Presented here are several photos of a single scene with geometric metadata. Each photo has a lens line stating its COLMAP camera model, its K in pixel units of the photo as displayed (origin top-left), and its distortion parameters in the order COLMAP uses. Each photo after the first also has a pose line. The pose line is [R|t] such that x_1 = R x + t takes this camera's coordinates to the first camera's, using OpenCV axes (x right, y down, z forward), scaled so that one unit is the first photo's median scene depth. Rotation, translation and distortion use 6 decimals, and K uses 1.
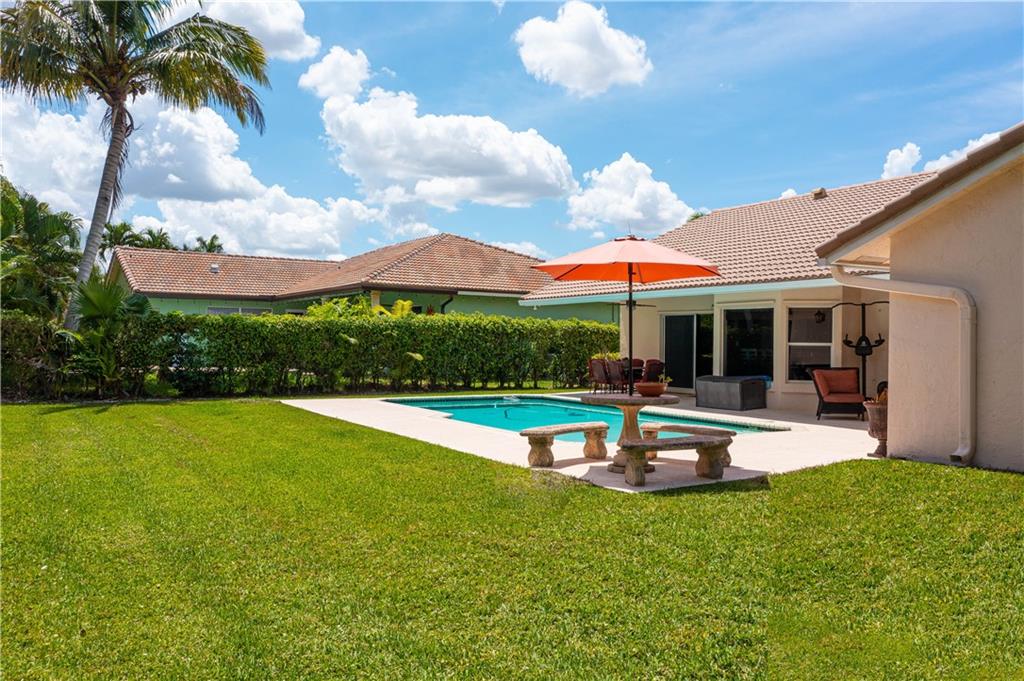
lens RADIAL K [[813.8, 0, 512.0], [0, 813.8, 340.5], [0, 0, 1]] dist [-0.004169, 0.068010]
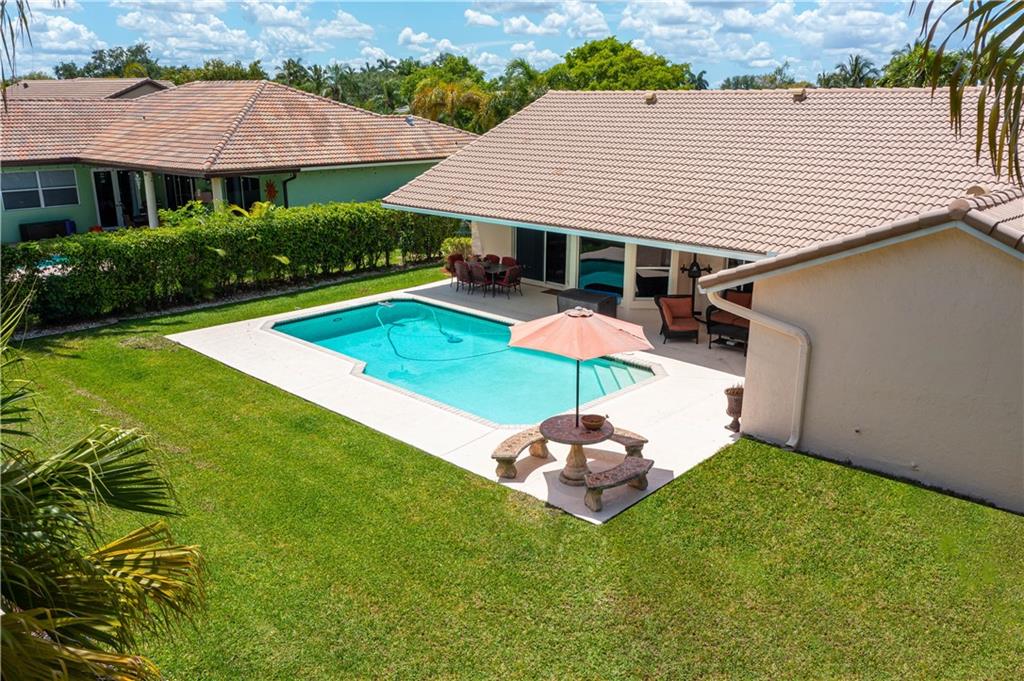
lens RADIAL K [[813.8, 0, 512.0], [0, 813.8, 340.5], [0, 0, 1]] dist [-0.004169, 0.068010]
pose [[0.962919, -0.081867, 0.257068, -0.109551], [0.005393, 0.958498, 0.285049, -0.171325], [-0.269736, -0.273093, 0.923398, -0.058030]]
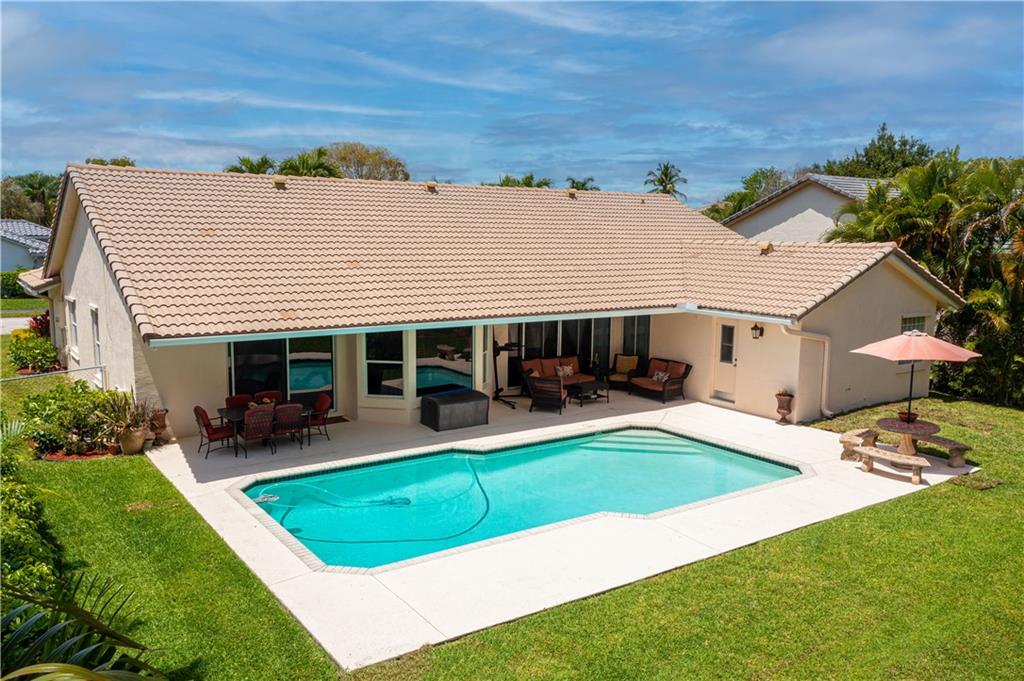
lens RADIAL K [[813.8, 0, 512.0], [0, 813.8, 340.5], [0, 0, 1]] dist [-0.004169, 0.068010]
pose [[-0.077243, -0.143302, 0.986660, -0.564986], [-0.015720, 0.989669, 0.142509, -0.130212], [-0.996888, -0.004503, -0.078698, 0.764065]]
